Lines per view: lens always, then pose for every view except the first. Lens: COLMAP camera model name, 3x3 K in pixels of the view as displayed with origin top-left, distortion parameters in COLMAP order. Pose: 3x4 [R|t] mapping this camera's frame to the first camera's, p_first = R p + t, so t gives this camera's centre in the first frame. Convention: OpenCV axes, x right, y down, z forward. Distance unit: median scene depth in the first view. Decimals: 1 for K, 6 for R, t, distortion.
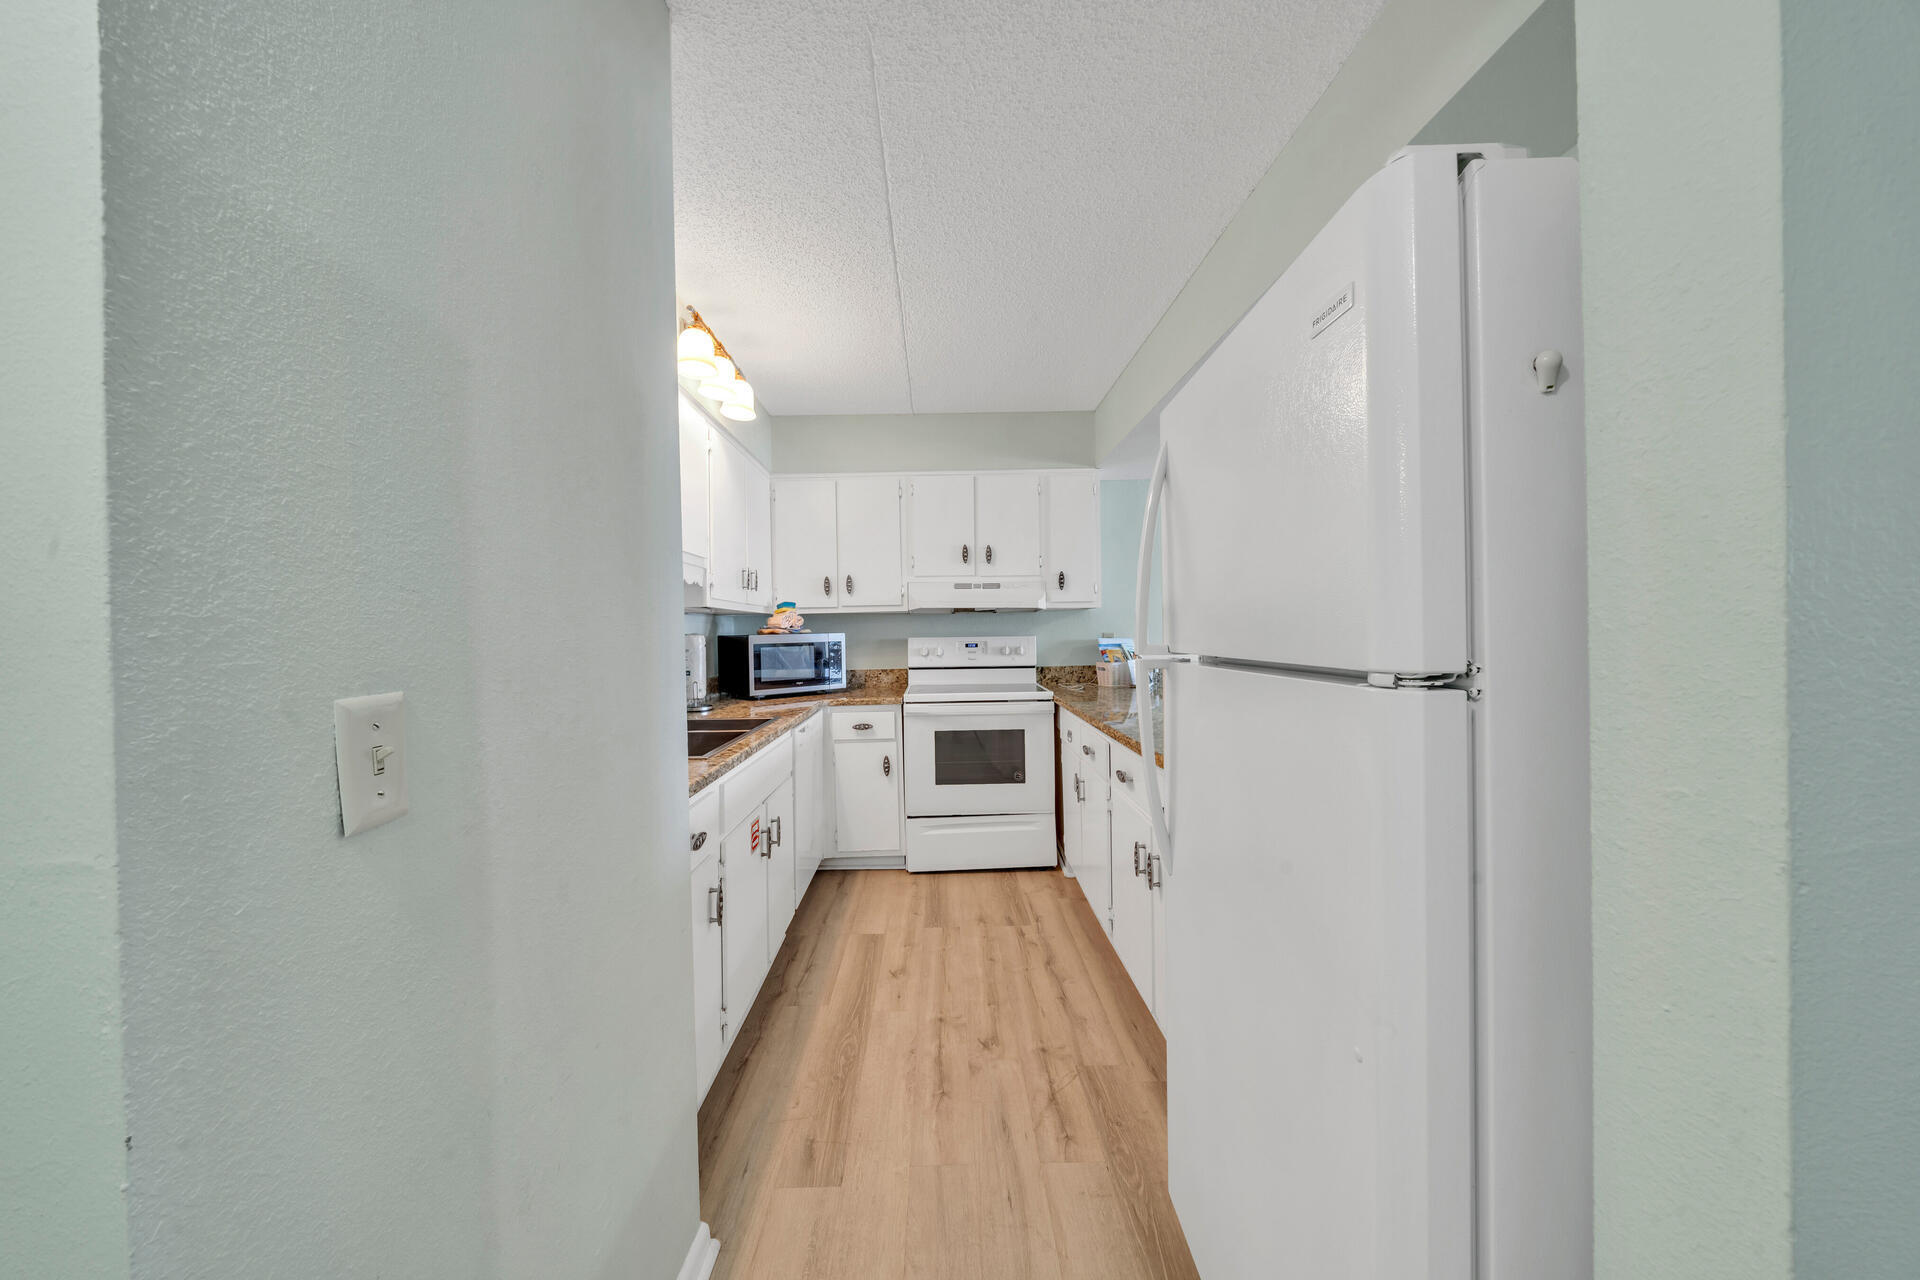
lens RADIAL K [[661.3, 0, 951.7], [0, 661.3, 643.1], [0, 0, 1]] dist [-0.009545, 0.001375]
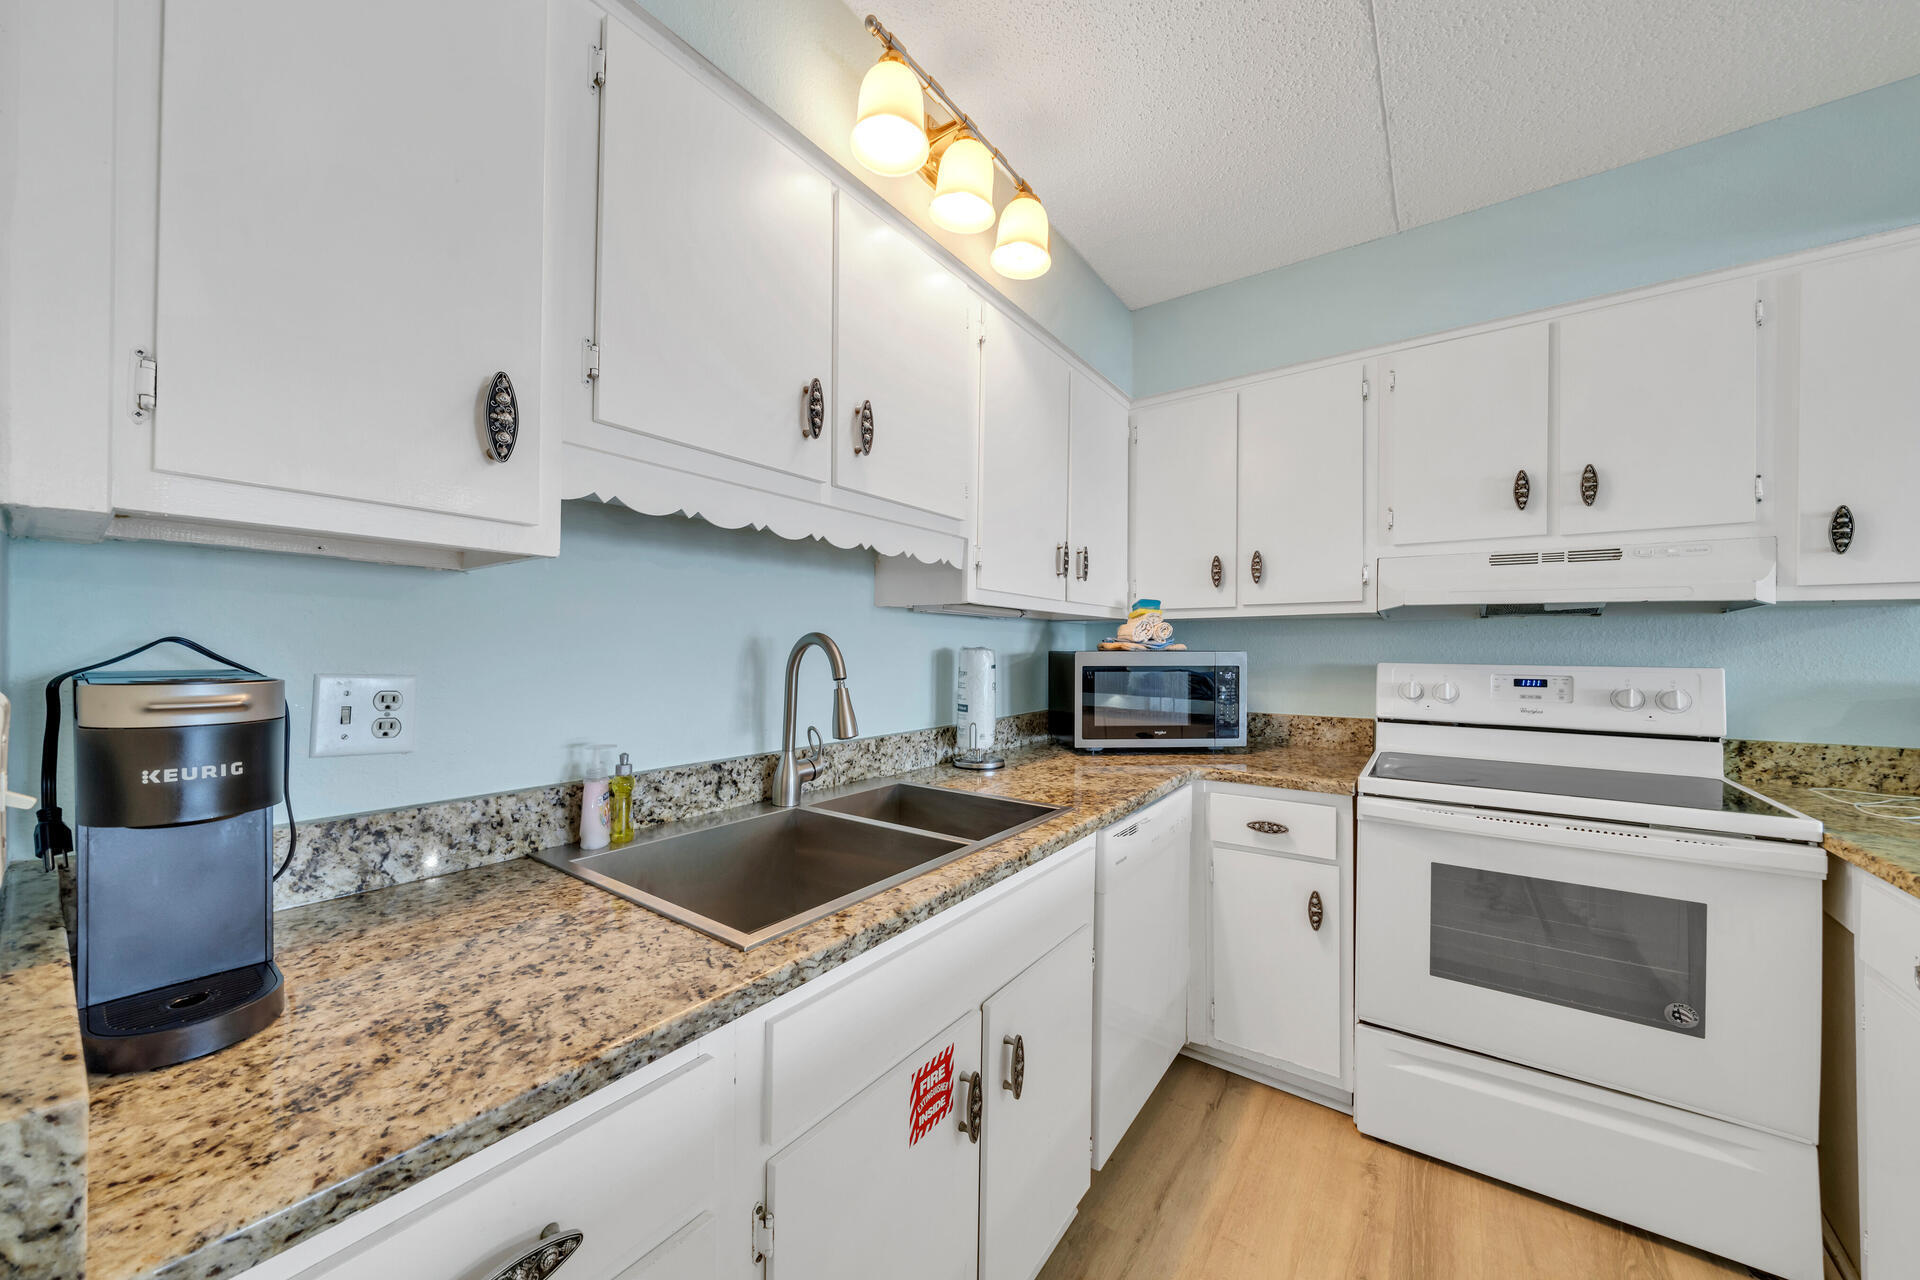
lens RADIAL K [[661.3, 0, 955.7], [0, 661.3, 652.6], [0, 0, 1]] dist [-0.009545, 0.001375]
pose [[0.790148, 0.022764, -0.612494, -0.009666], [-0.028978, 0.999580, -0.000232, -0.007227], [0.612231, 0.017932, 0.790475, 0.401644]]
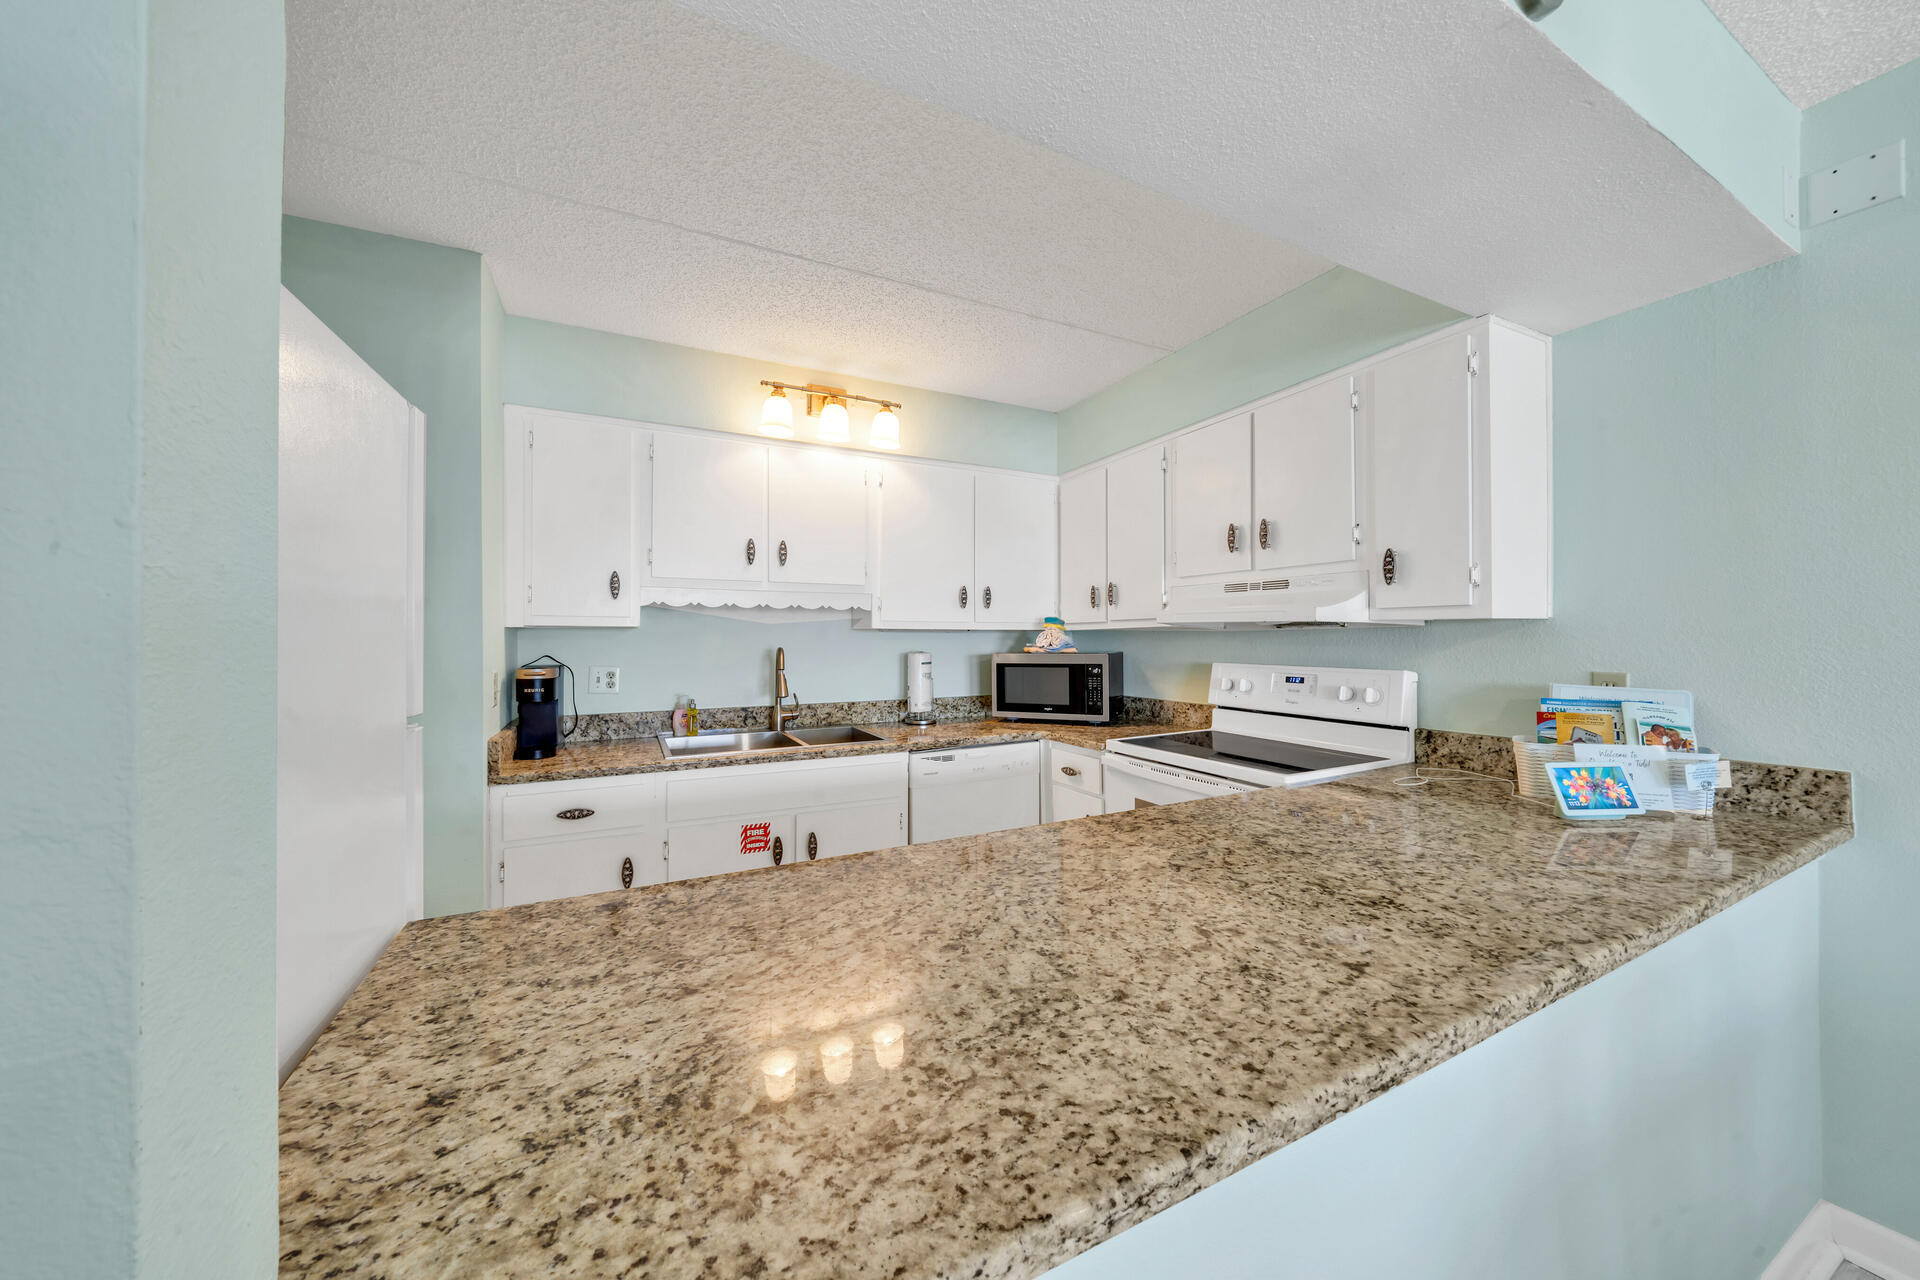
lens RADIAL K [[661.3, 0, 977.7], [0, 661.3, 641.5], [0, 0, 1]] dist [-0.009545, 0.001375]
pose [[0.436942, 0.019062, -0.899288, 0.516860], [-0.020678, 0.999724, 0.011144, -0.037600], [0.899252, 0.013726, 0.437216, 0.519740]]
